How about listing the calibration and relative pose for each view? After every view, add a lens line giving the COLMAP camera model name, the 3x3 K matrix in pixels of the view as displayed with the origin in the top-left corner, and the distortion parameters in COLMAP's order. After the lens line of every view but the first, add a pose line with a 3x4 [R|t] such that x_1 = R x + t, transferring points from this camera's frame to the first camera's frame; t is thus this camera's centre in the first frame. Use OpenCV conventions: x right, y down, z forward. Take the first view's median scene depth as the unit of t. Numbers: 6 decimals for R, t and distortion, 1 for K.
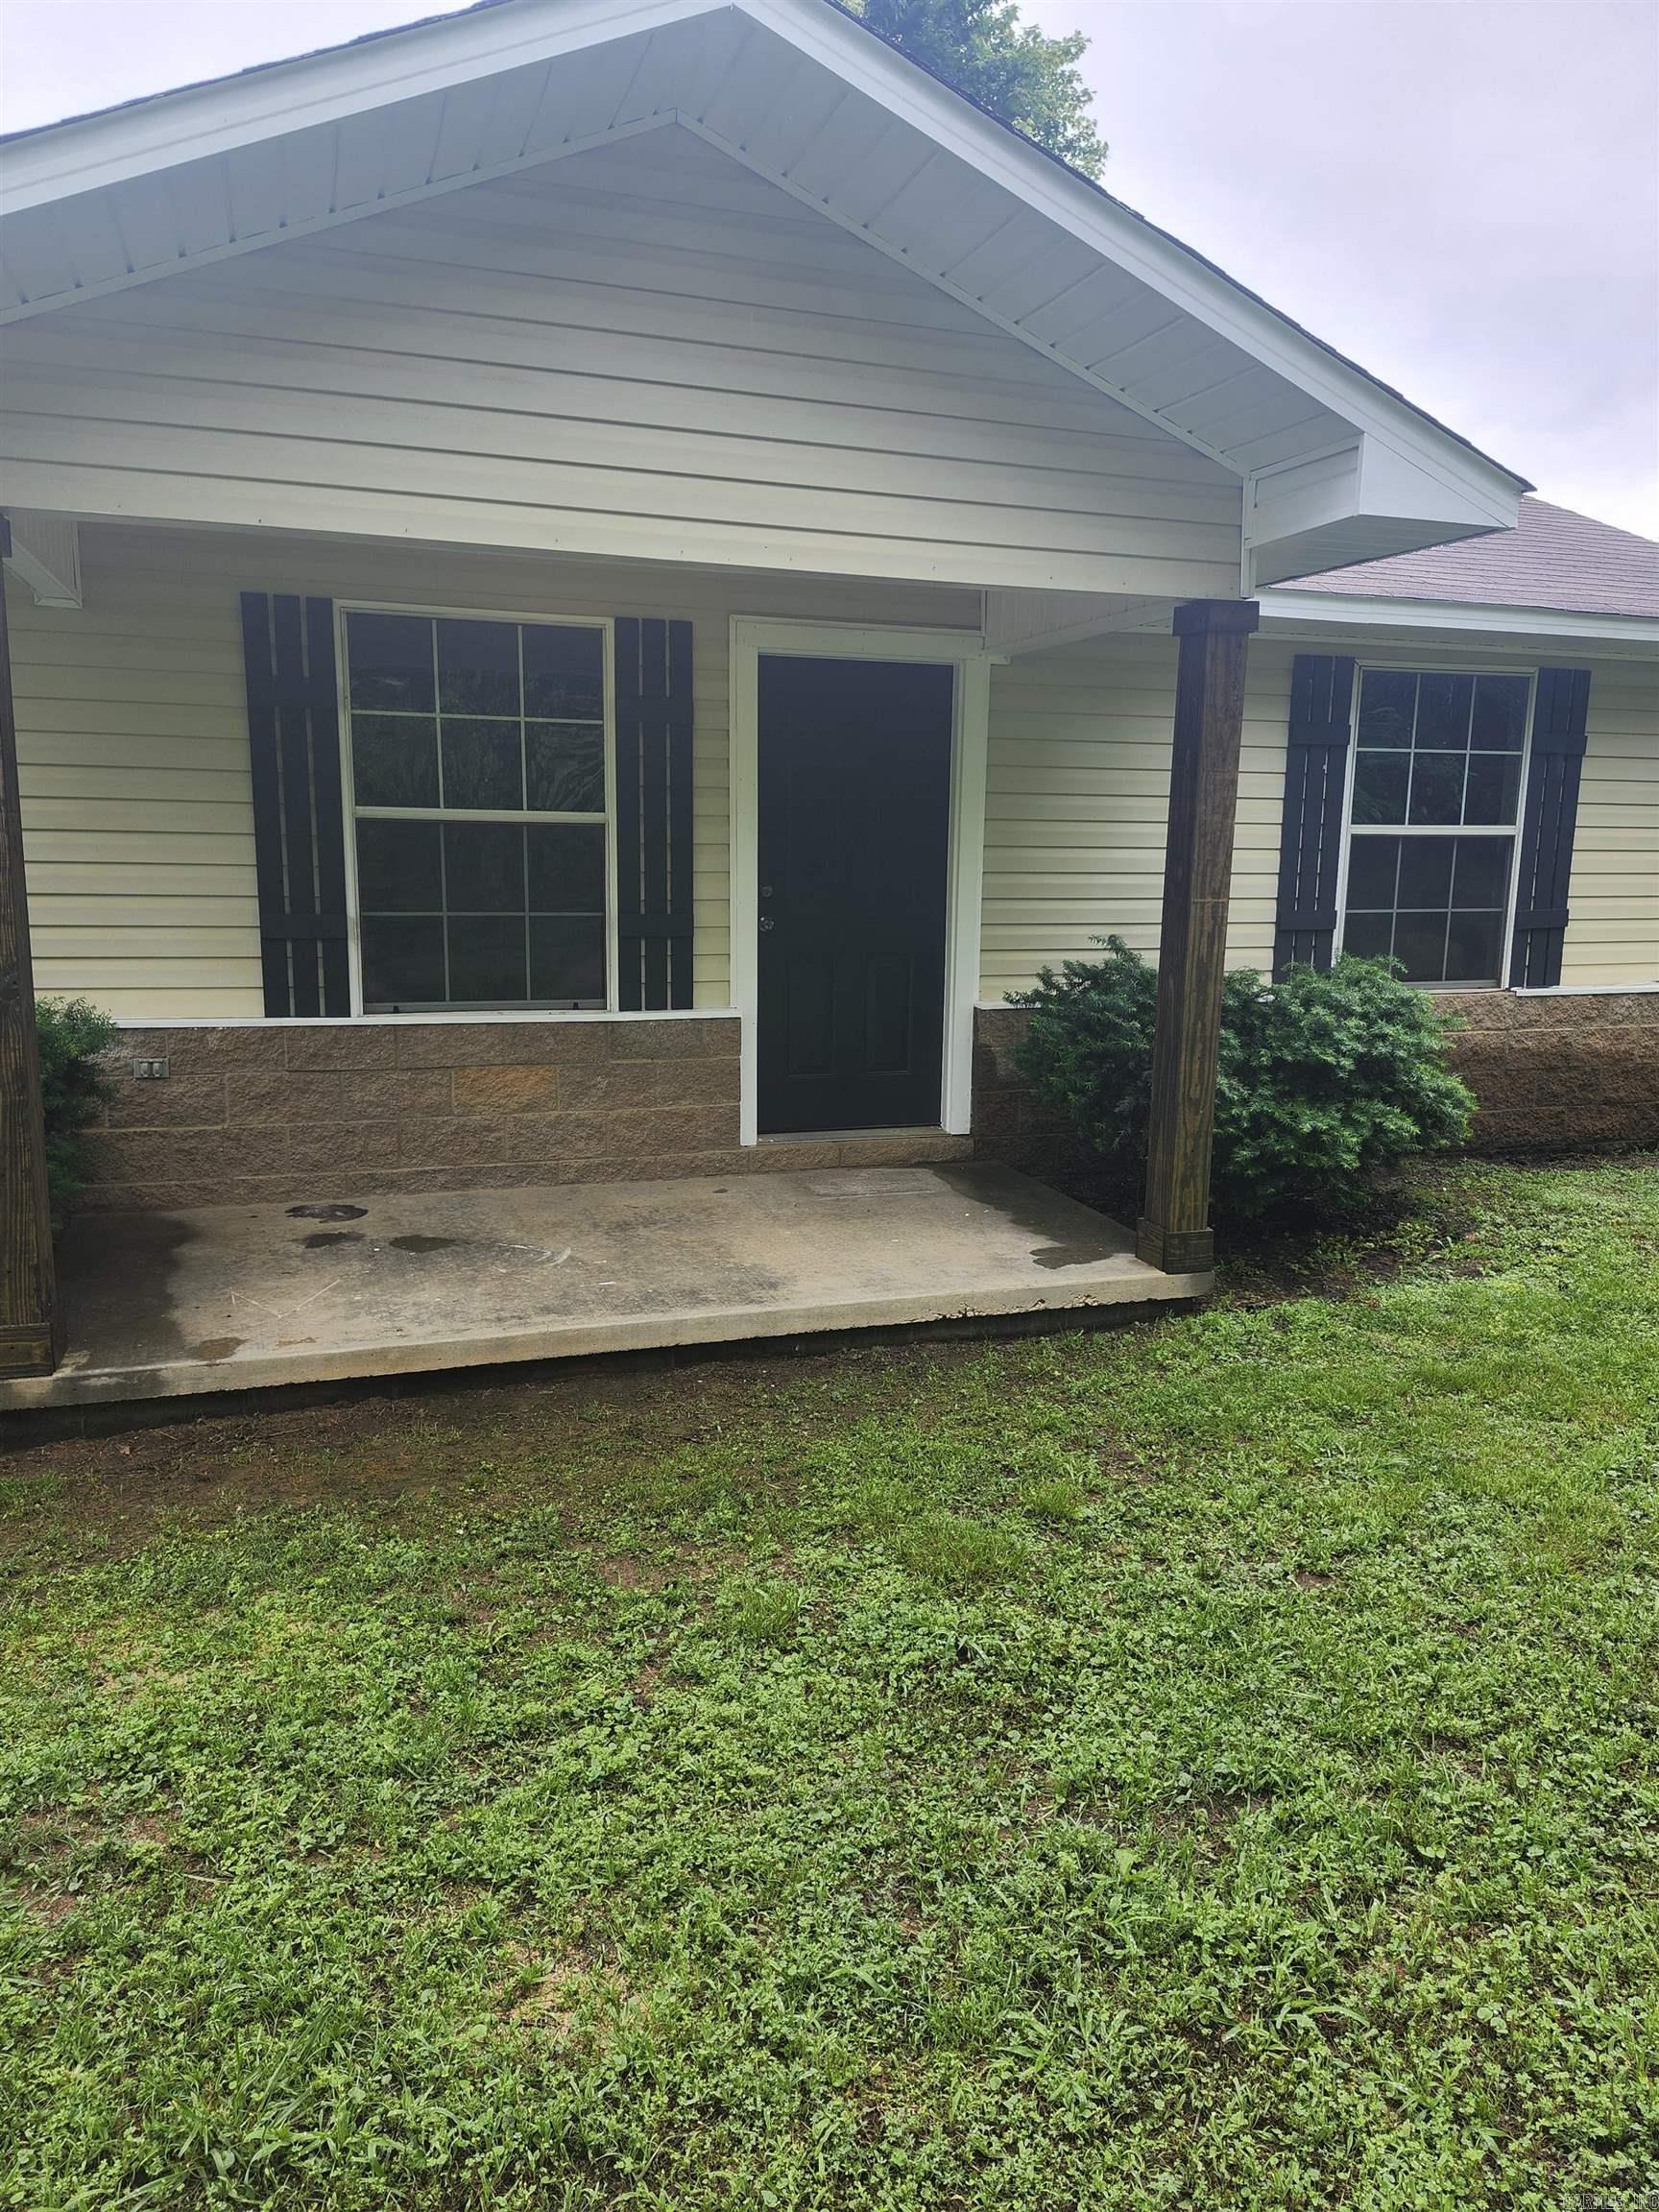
lens RADIAL K [[1532.4, 0, 862.4], [0, 1532.4, 1101.1], [0, 0, 1]] dist [0.147635, -0.202333]
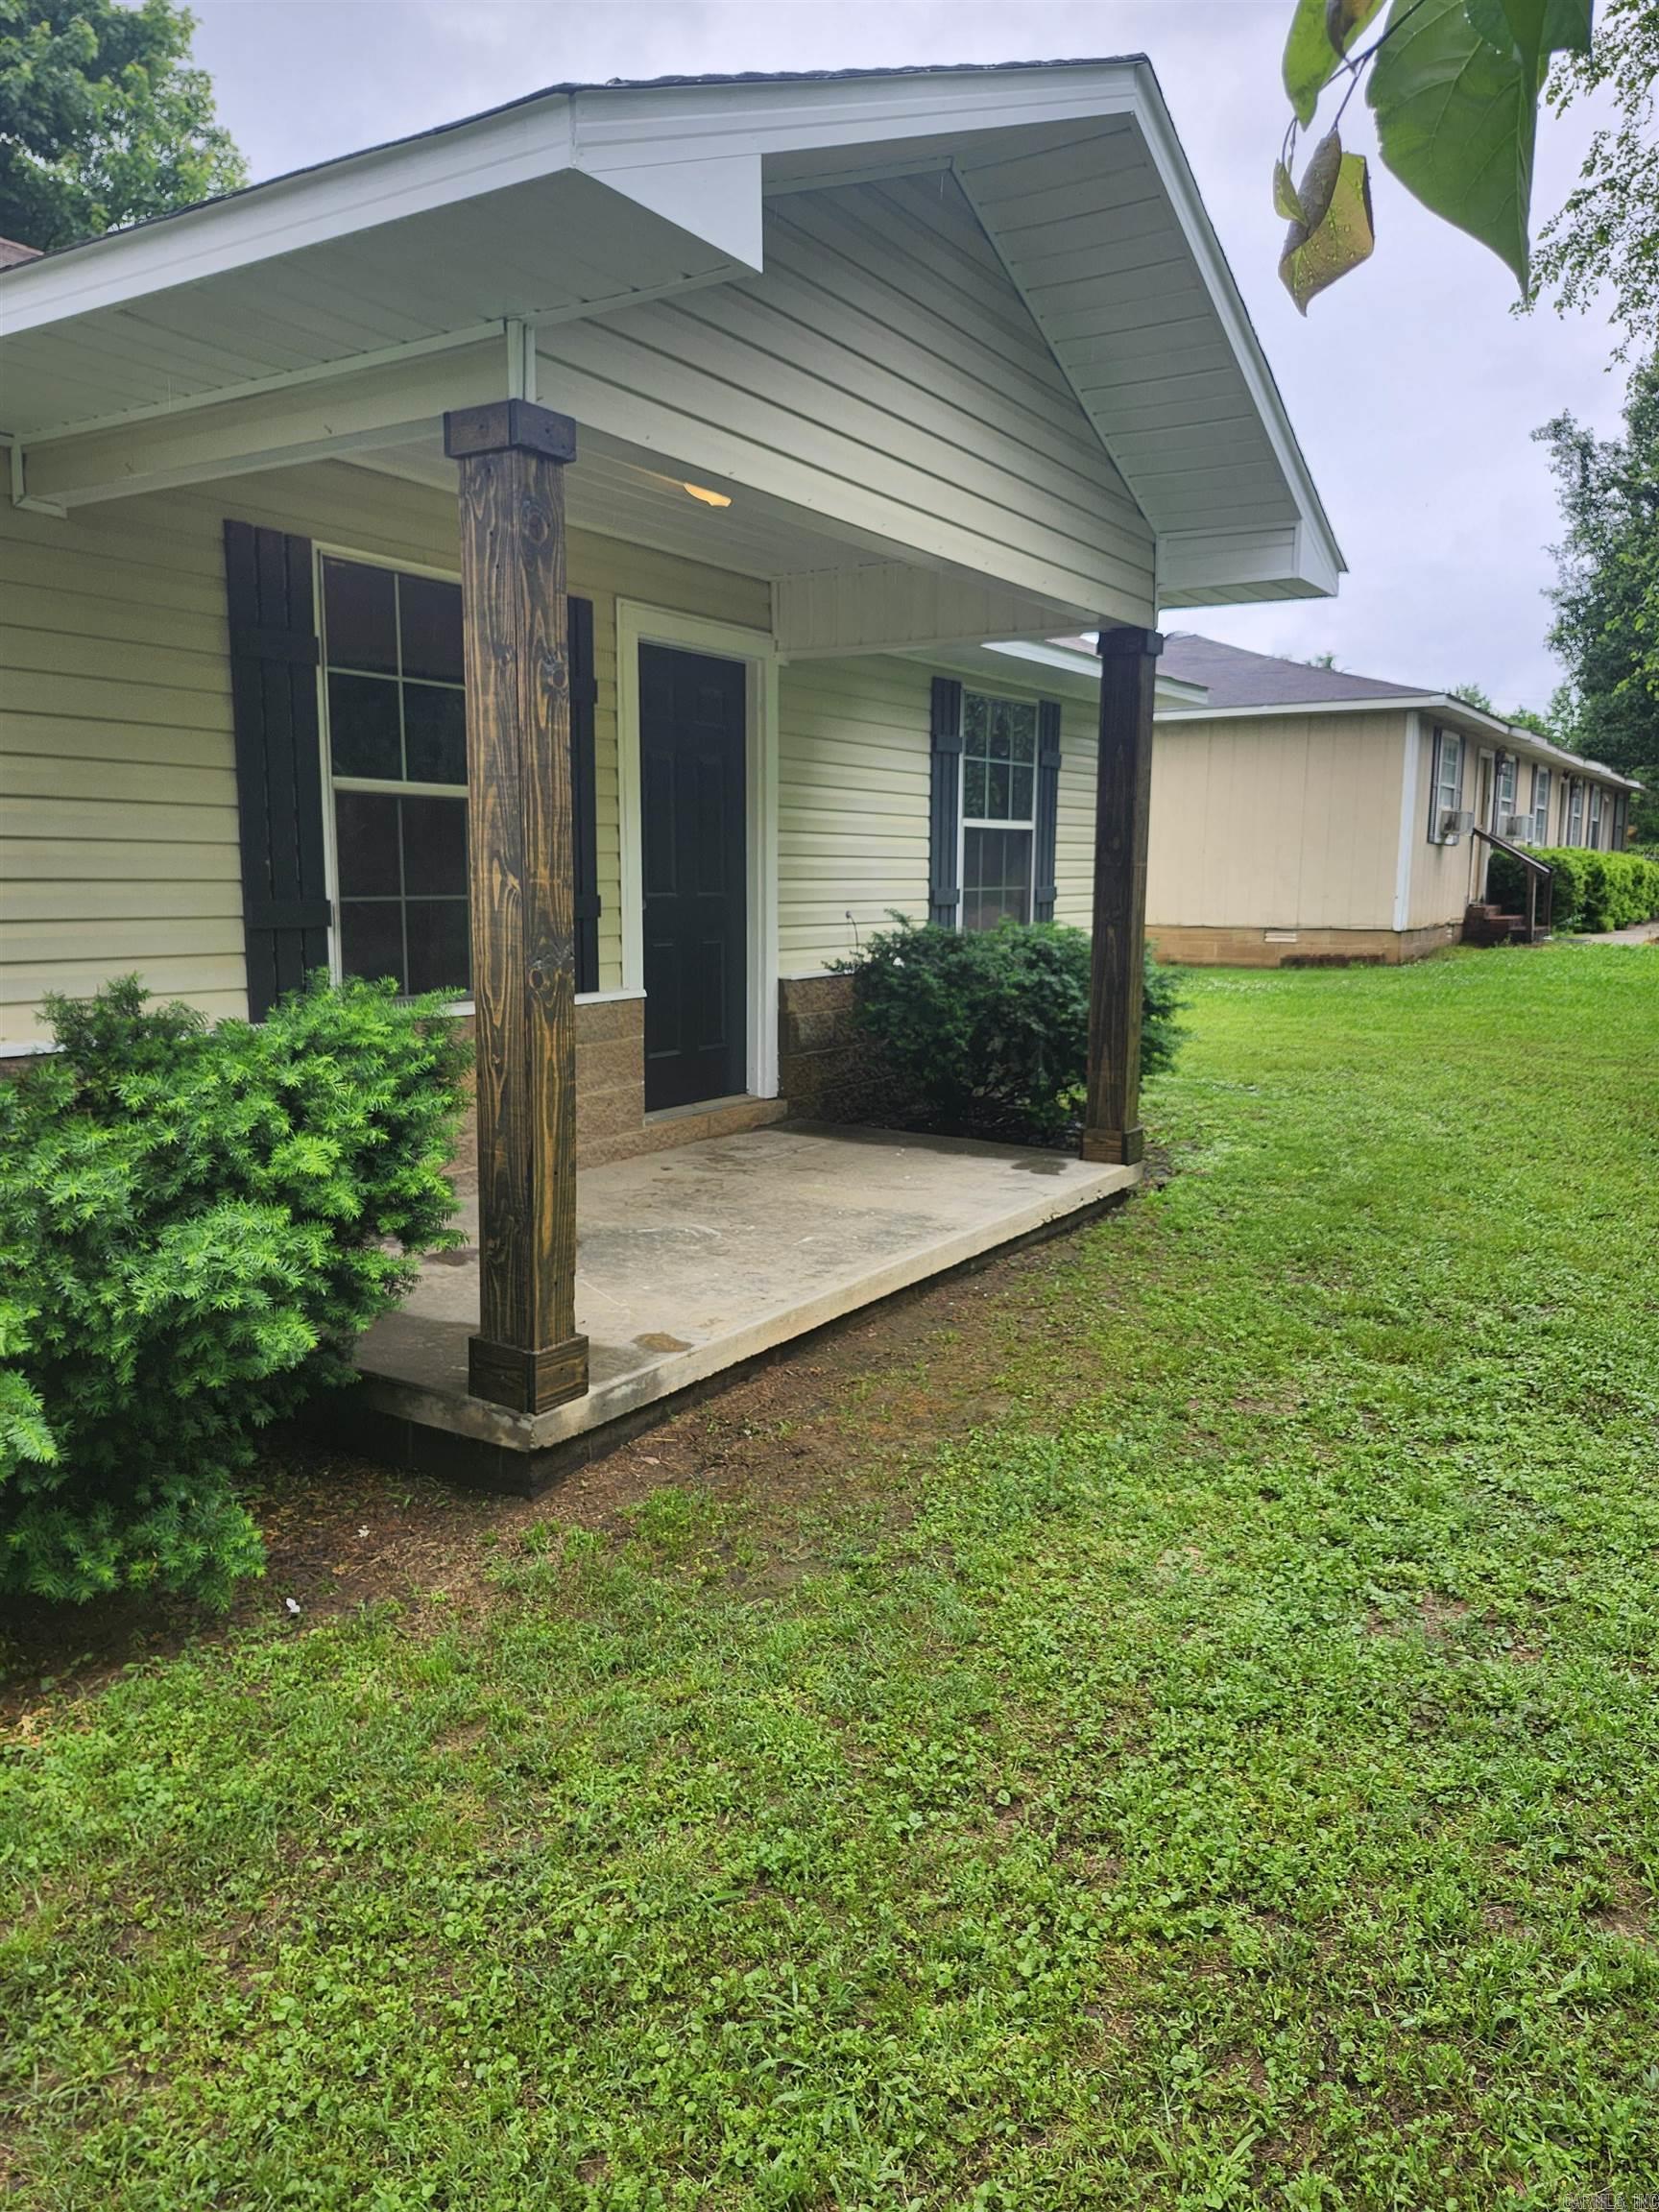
lens RADIAL K [[1504.8, 0, 829.5], [0, 1504.8, 1106.0], [0, 0, 1]] dist [0.055593, -0.052899]
pose [[0.784052, -0.108545, 0.611130, -0.649703], [0.114943, 0.992952, 0.028896, 0.002274], [-0.609959, 0.047589, 0.791003, 0.163675]]
